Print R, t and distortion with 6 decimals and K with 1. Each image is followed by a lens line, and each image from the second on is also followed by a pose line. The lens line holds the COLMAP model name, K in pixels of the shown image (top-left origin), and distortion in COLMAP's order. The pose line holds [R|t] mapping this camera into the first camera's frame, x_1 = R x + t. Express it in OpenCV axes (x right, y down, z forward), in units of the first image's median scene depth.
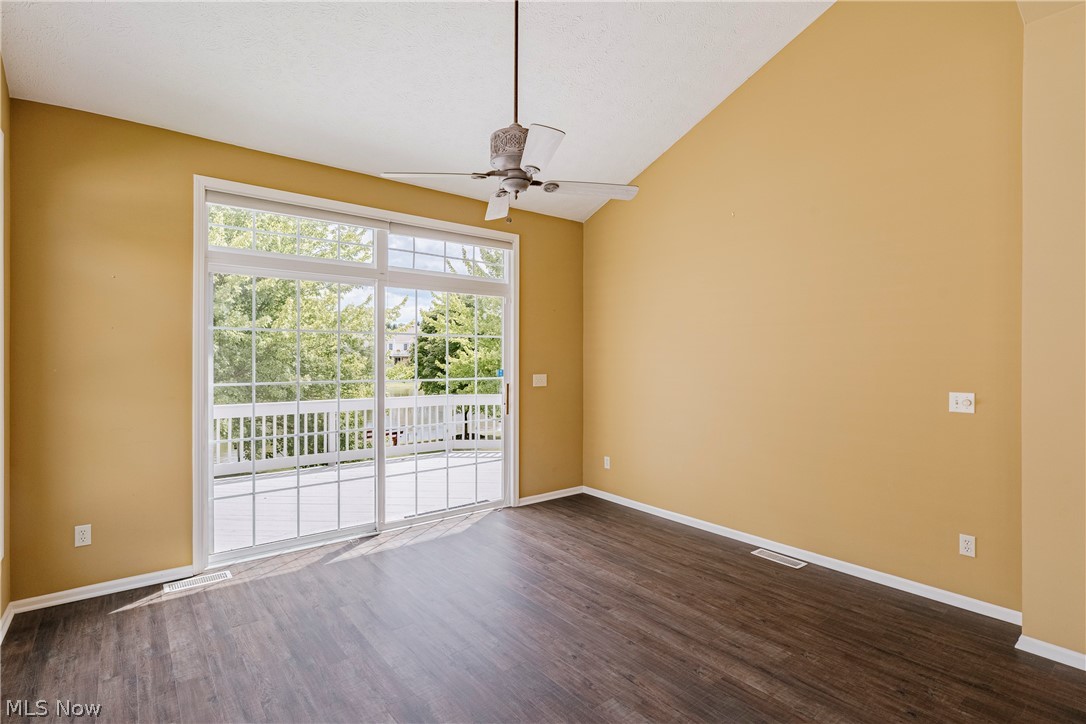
lens RADIAL K [[524.3, 0, 541.3], [0, 524.3, 367.3], [0, 0, 1]] dist [-0.000191, 0.000804]
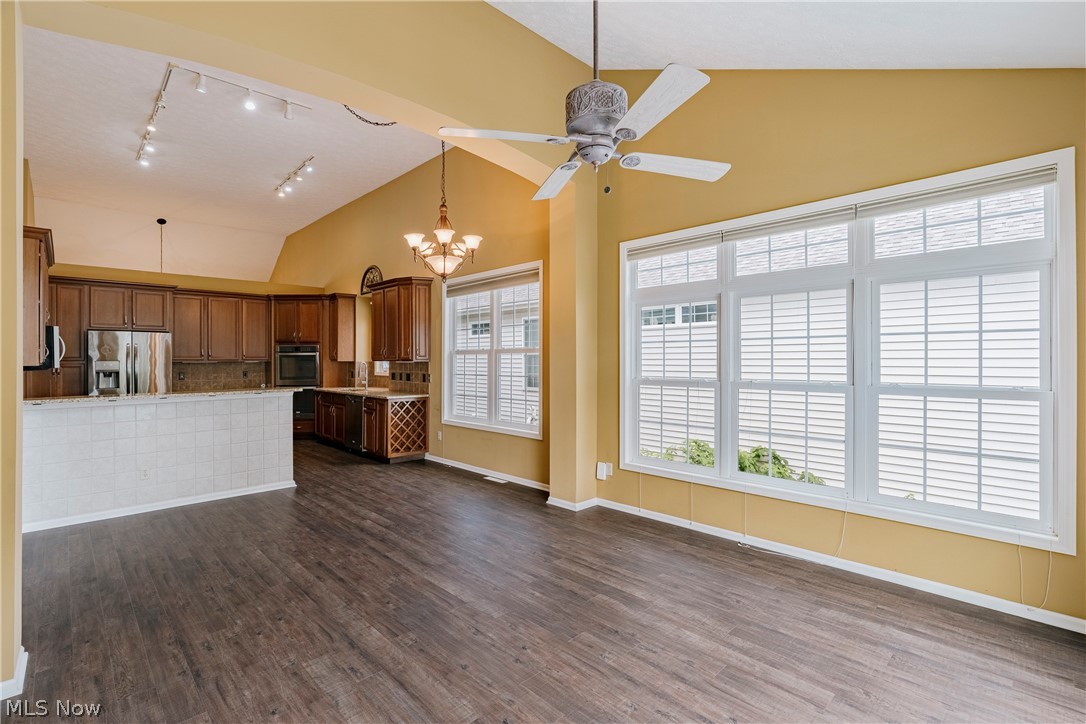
lens RADIAL K [[490.9, 0, 544.9], [0, 490.9, 358.9], [0, 0, 1]] dist [-0.000323, -0.000096]
pose [[-0.994098, -0.001516, -0.108472, 0.128359], [-0.003595, 0.999814, 0.018968, -0.043780], [0.108423, 0.019246, -0.993918, 1.950819]]
